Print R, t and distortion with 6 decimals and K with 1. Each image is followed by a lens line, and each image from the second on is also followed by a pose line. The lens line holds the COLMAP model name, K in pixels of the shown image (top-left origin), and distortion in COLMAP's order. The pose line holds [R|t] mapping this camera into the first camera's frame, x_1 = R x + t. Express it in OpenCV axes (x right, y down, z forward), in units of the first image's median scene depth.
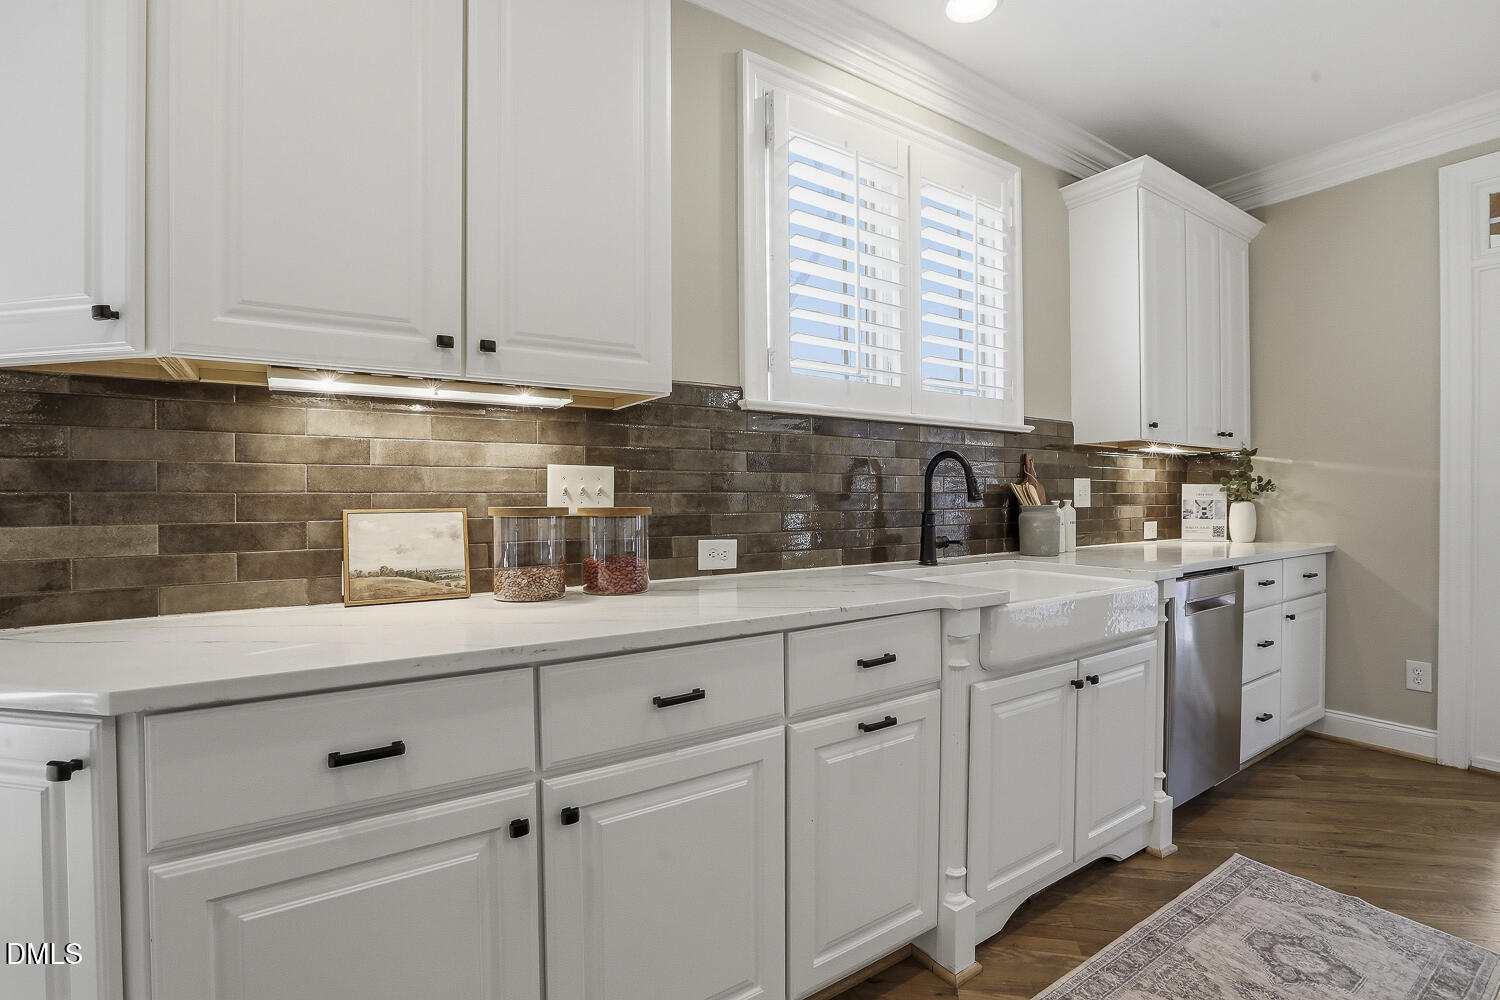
lens RADIAL K [[706.0, 0, 750.0], [0, 706.0, 500.0], [0, 0, 1]] dist [-0.015723, 0.000088]
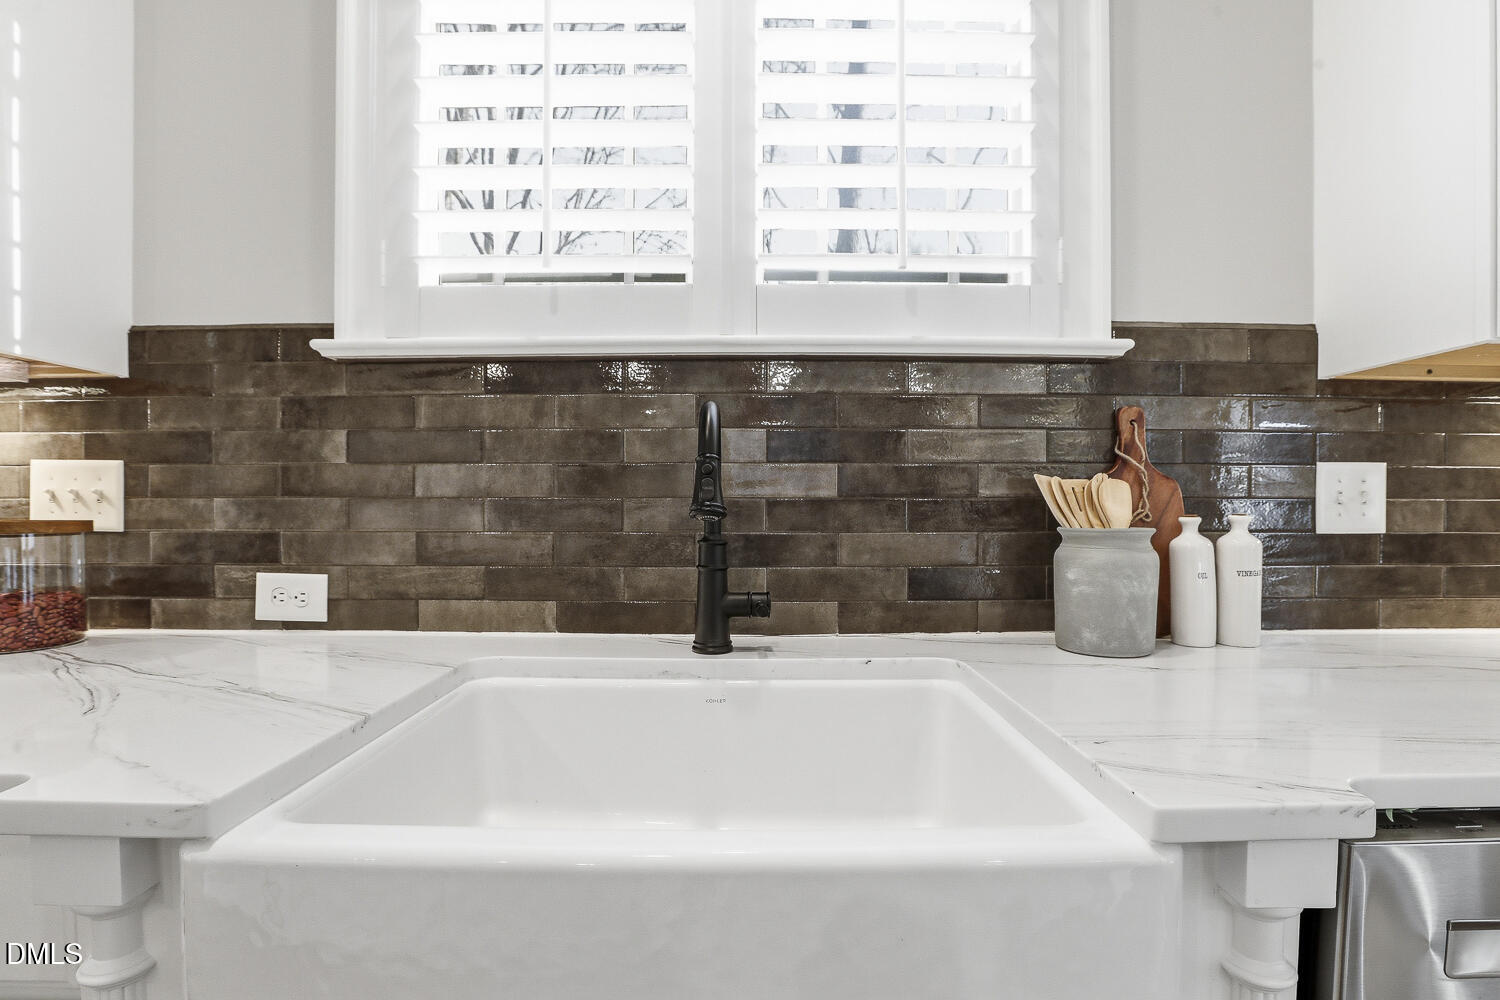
lens RADIAL K [[682.5, 0, 750.0], [0, 682.5, 500.0], [0, 0, 1]] dist [-0.025114, 0.000042]
pose [[0.819718, 0.007213, -0.572722, 0.621146], [-0.004664, 0.999972, 0.005919, -0.013701], [0.572749, -0.002181, 0.819728, 0.741086]]
